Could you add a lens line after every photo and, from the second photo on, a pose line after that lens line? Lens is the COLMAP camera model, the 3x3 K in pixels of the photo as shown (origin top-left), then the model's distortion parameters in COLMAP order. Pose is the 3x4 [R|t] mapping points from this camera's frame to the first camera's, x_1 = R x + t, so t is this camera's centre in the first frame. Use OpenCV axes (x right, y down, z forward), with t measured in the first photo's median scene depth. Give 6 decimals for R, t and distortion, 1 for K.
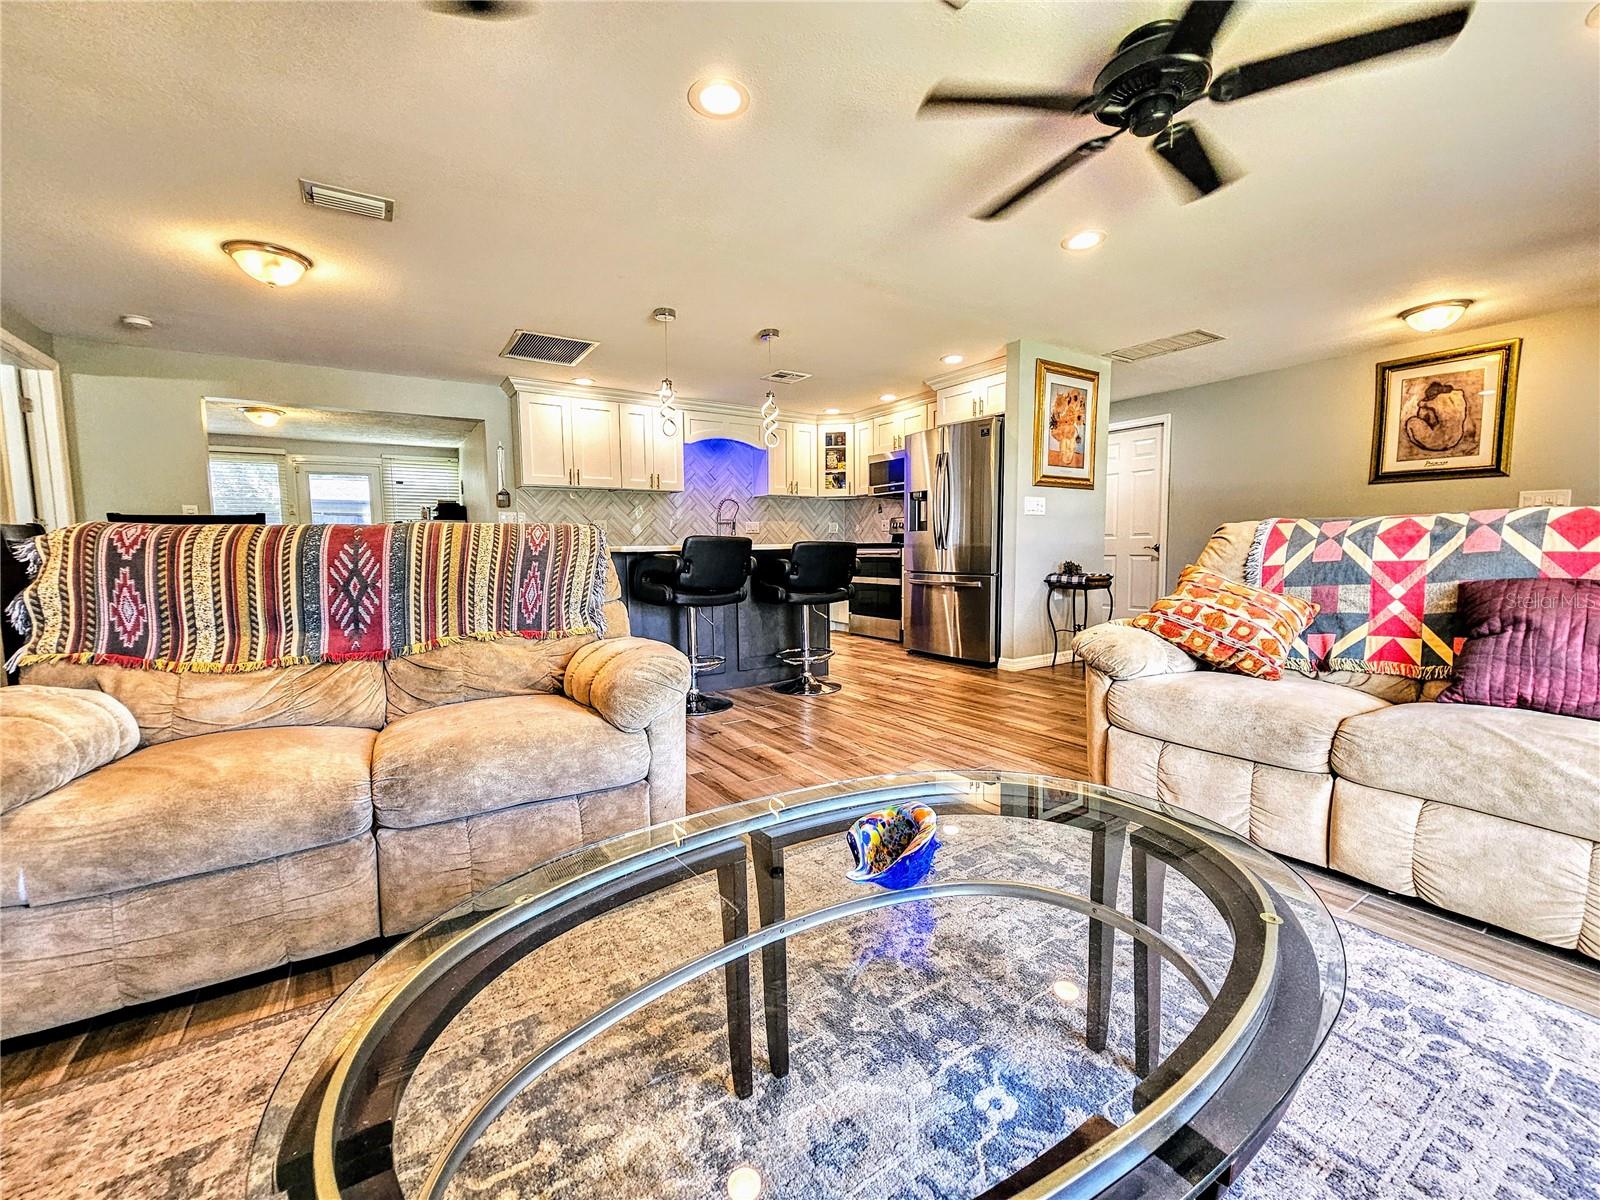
lens RADIAL K [[660.7, 0, 797.2], [0, 660.7, 603.1], [0, 0, 1]] dist [-0.003939, 0.001530]
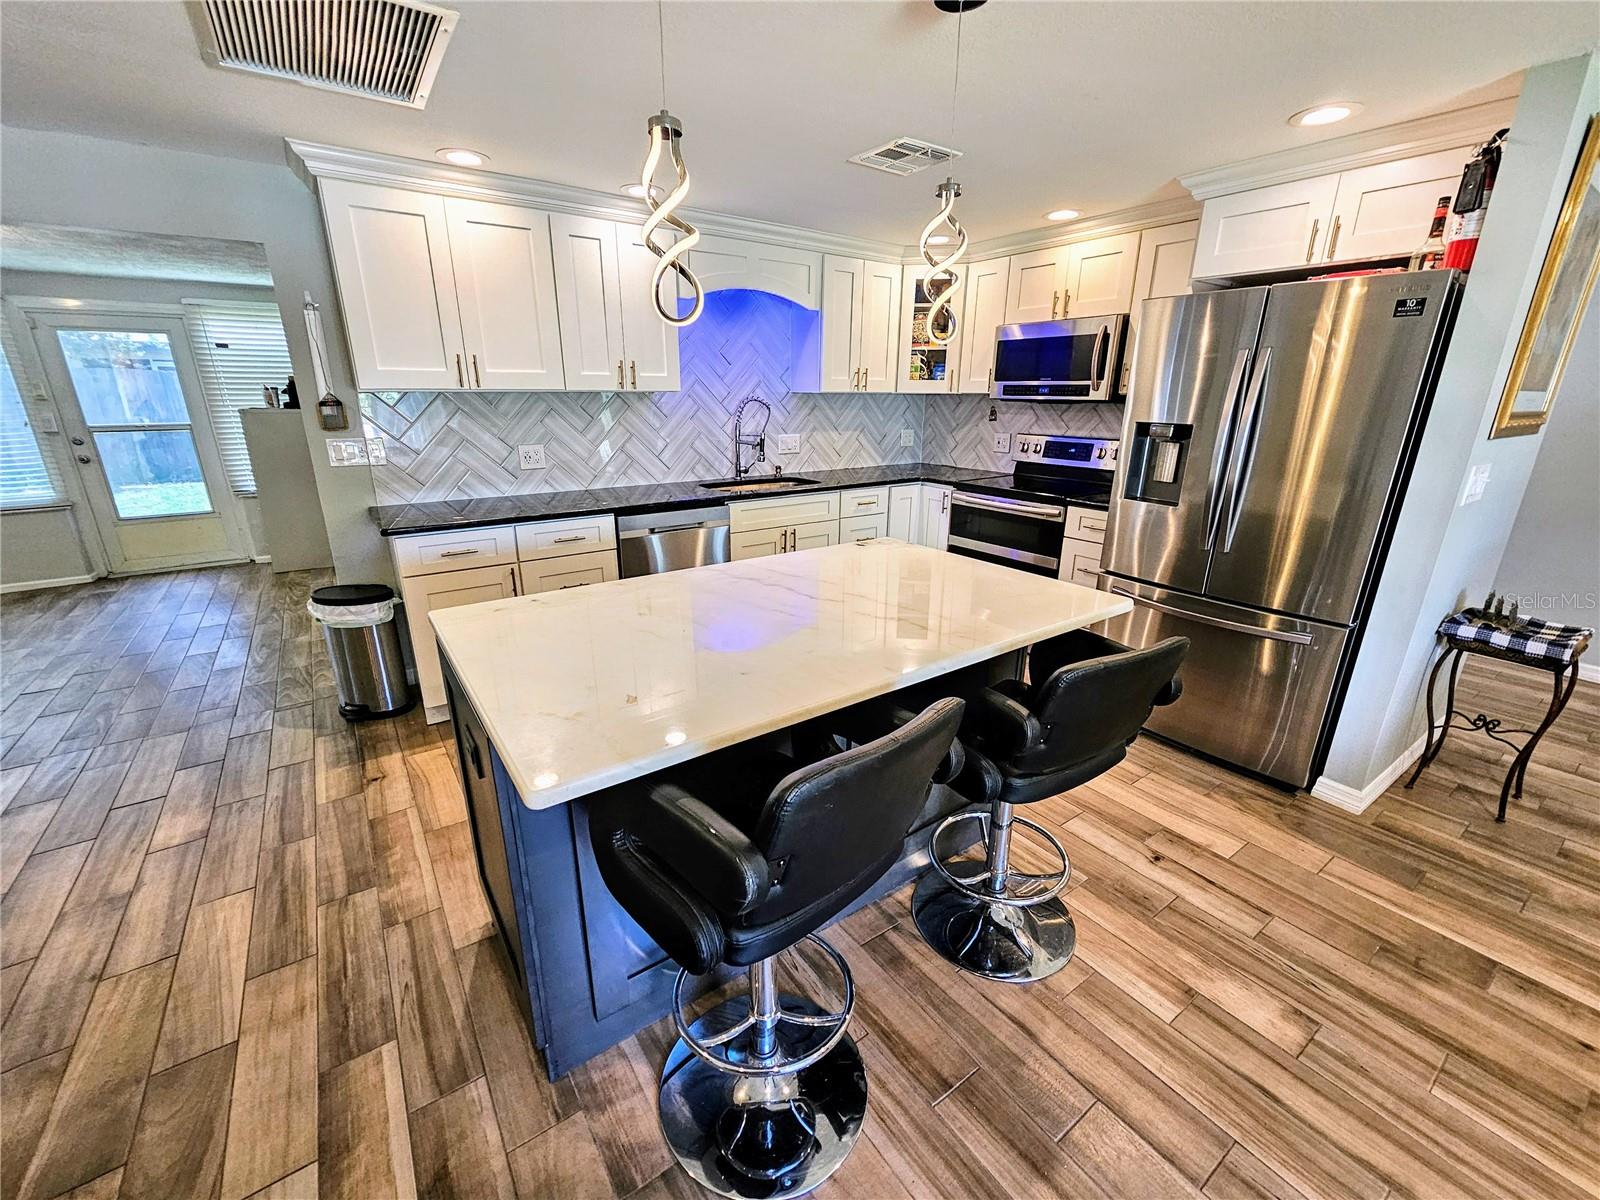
lens RADIAL K [[660.7, 0, 795.5], [0, 660.7, 606.4], [0, 0, 1]] dist [-0.003939, 0.001530]
pose [[0.999475, 0.004600, 0.032067, -0.095609], [-0.011784, 0.973683, 0.227603, -0.126441], [-0.030176, -0.227861, 0.973226, 0.432997]]
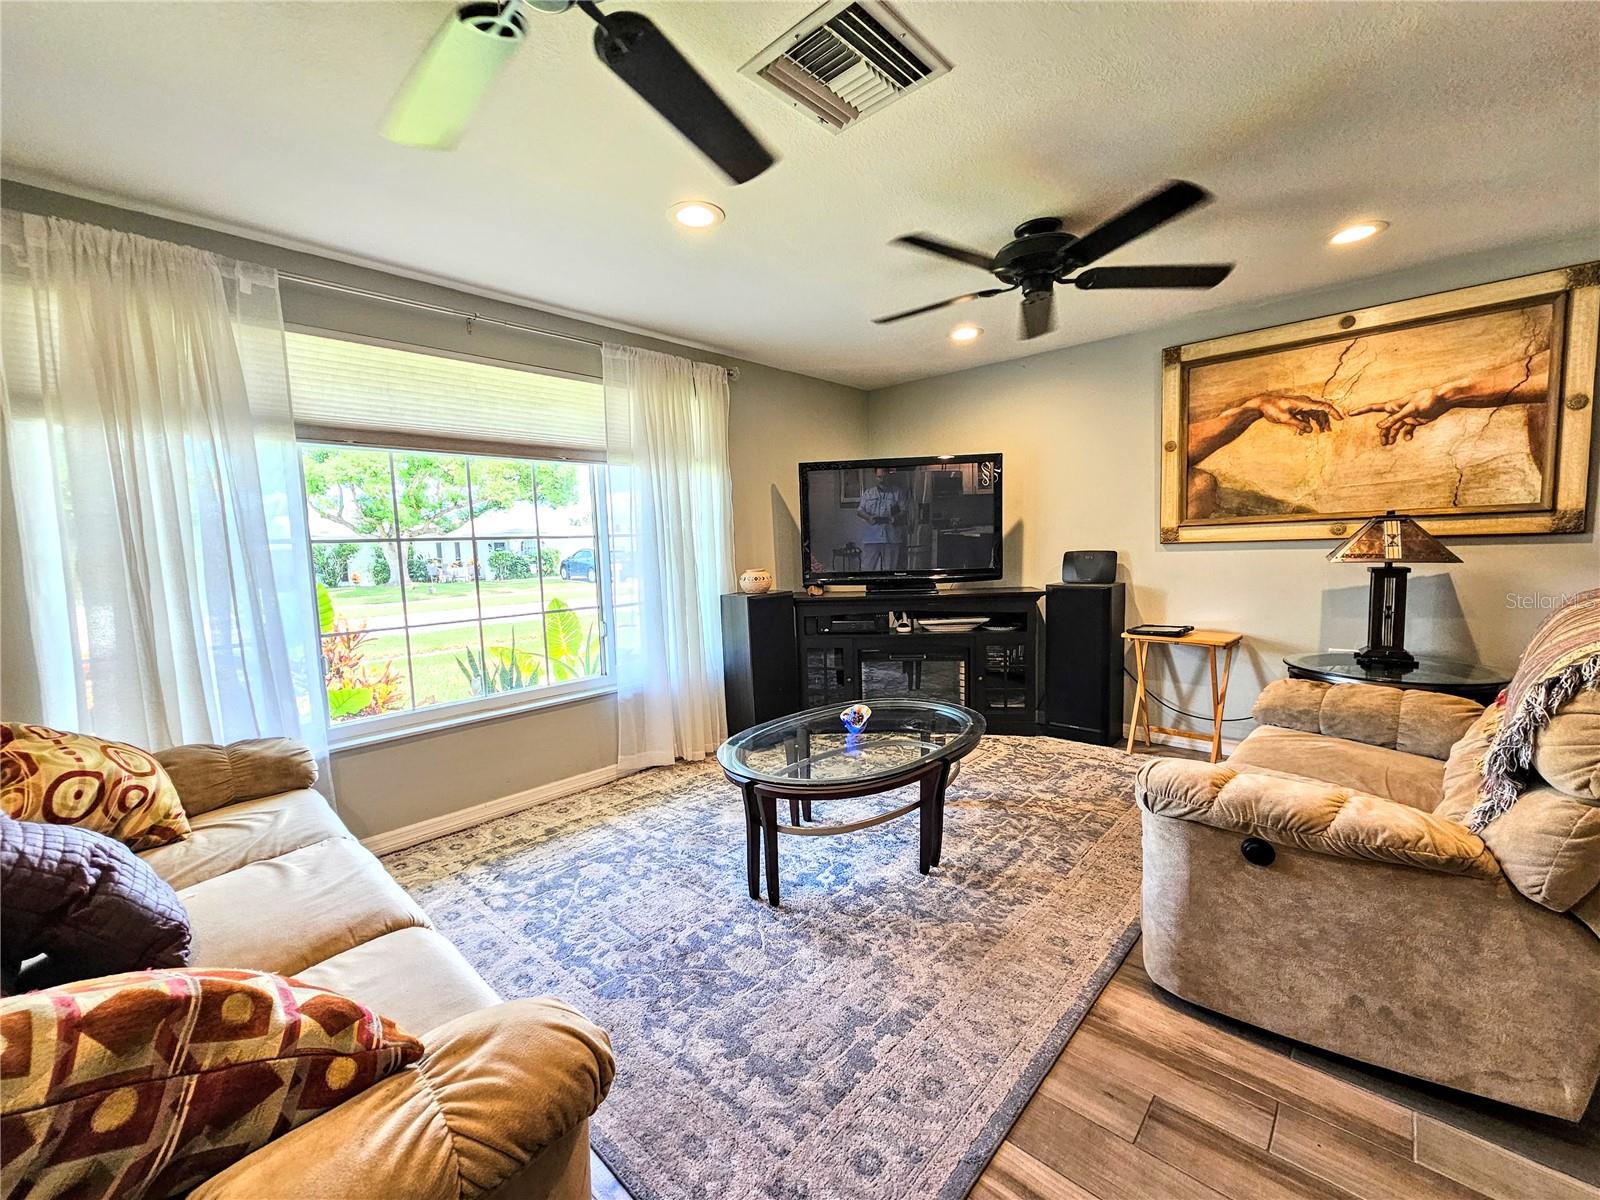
lens RADIAL K [[660.7, 0, 797.0], [0, 660.7, 606.0], [0, 0, 1]] dist [-0.003939, 0.001530]
pose [[-0.969863, 0.064209, -0.235039, 0.151967], [0.021389, 0.983365, 0.180380, -0.096461], [0.242711, 0.169916, -0.955102, 0.520334]]
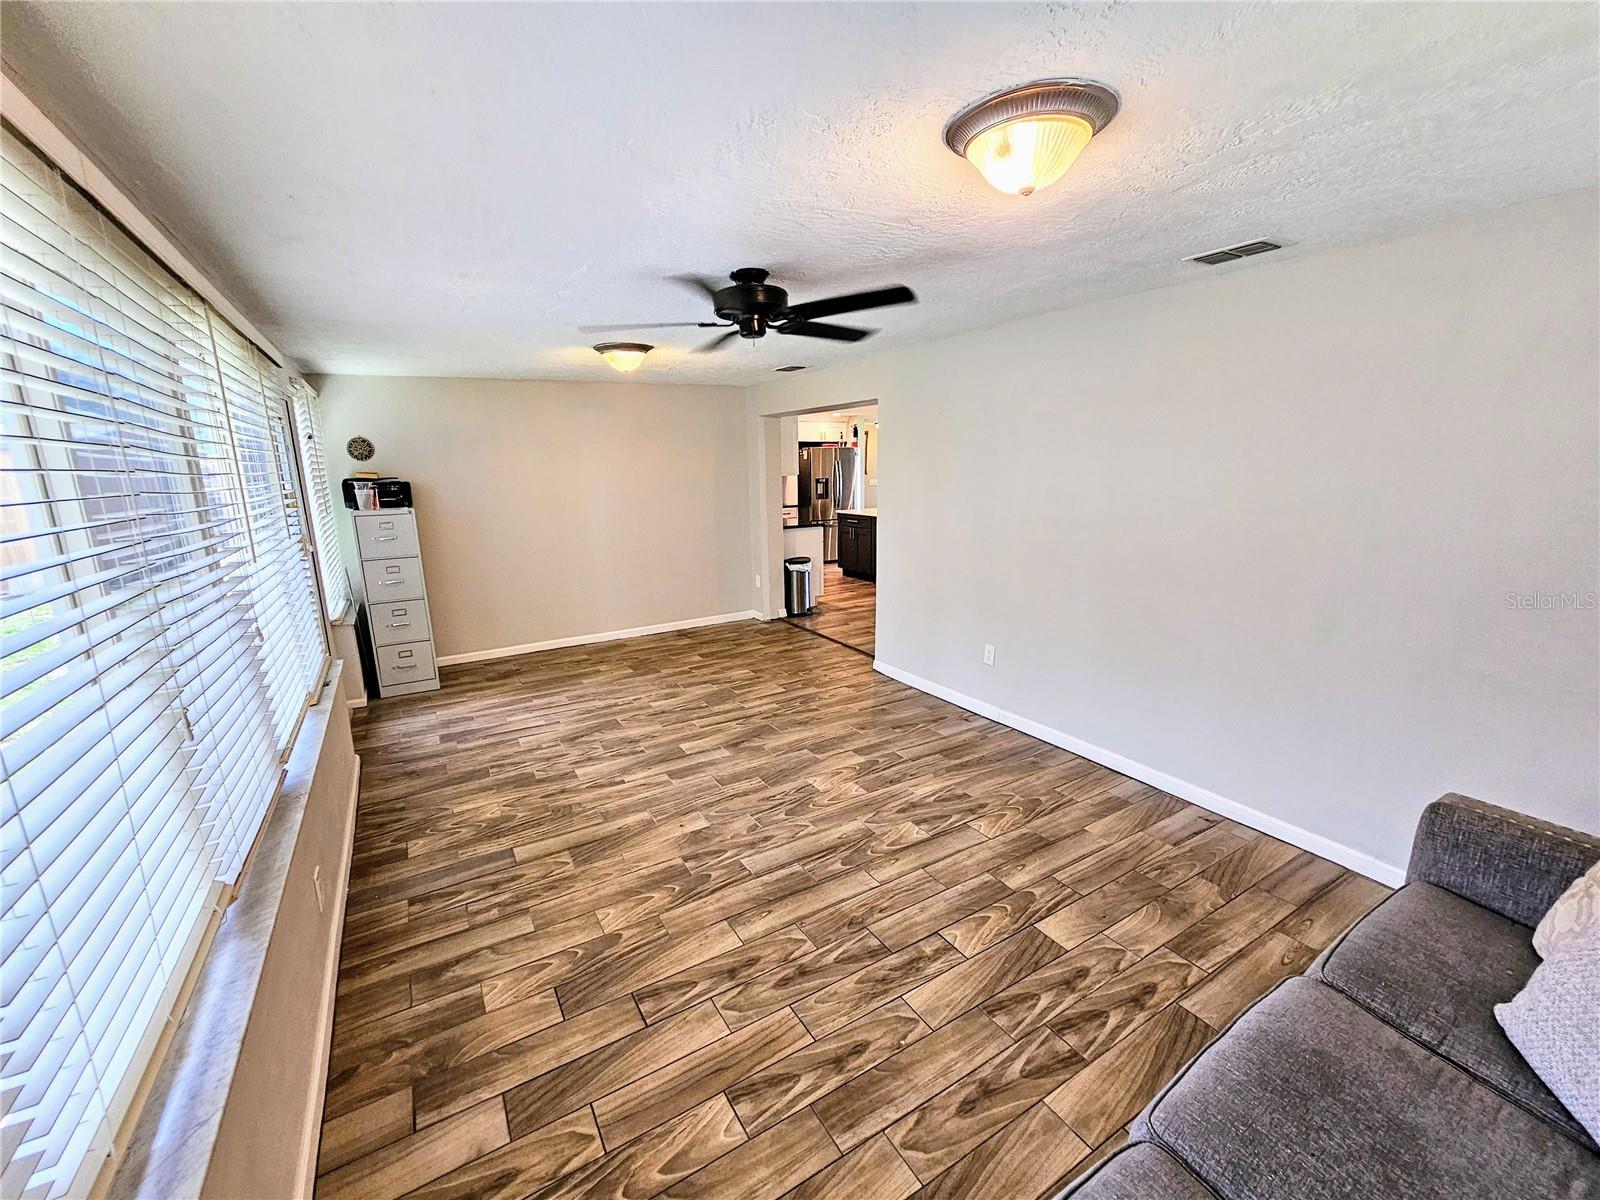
lens RADIAL K [[660.7, 0, 798.0], [0, 660.7, 603.4], [0, 0, 1]] dist [-0.003939, 0.001530]
pose [[0.041474, -0.197324, 0.979461, -1.599512], [0.101316, 0.976082, 0.192353, -0.169609], [-0.993989, 0.091257, 0.060474, 0.878235]]
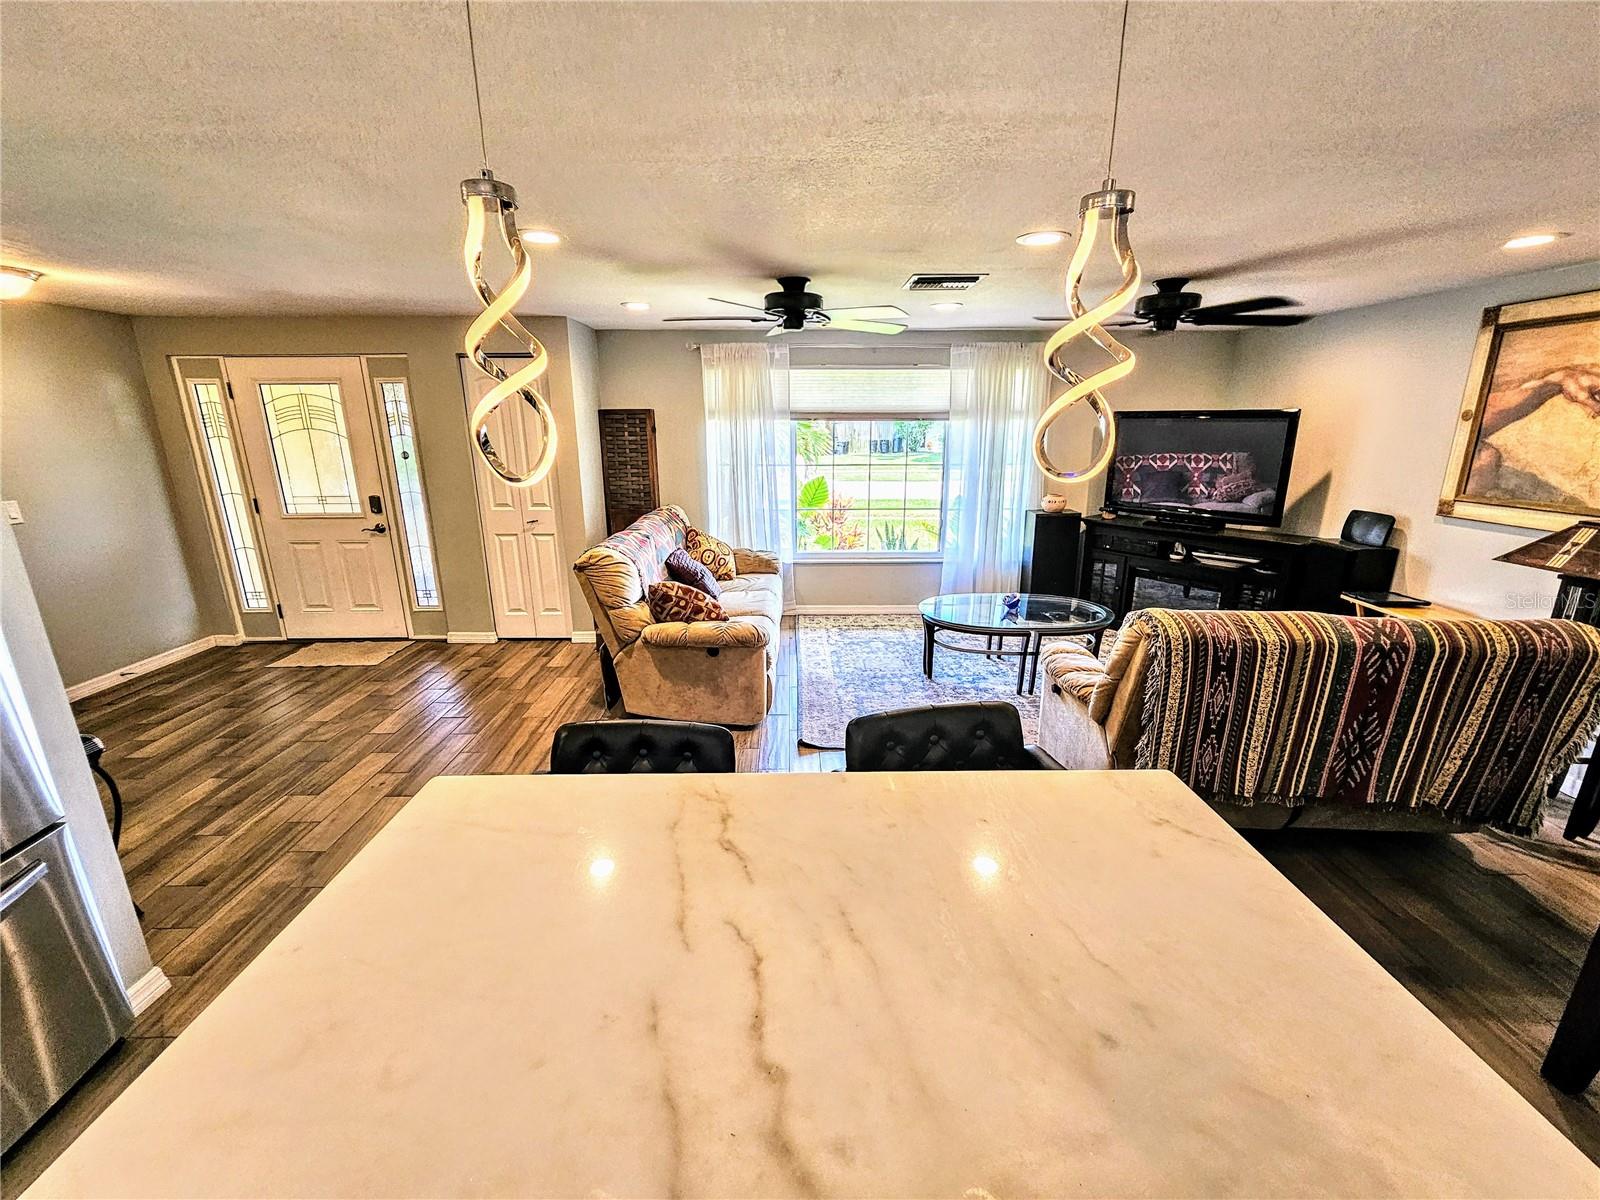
lens RADIAL K [[660.7, 0, 797.1], [0, 660.7, 606.4], [0, 0, 1]] dist [-0.003939, 0.001530]
pose [[-0.841087, -0.135391, 0.523682, -0.156520], [0.057388, 0.940366, 0.335289, -0.191769], [-0.537848, 0.312060, -0.783159, 0.814618]]
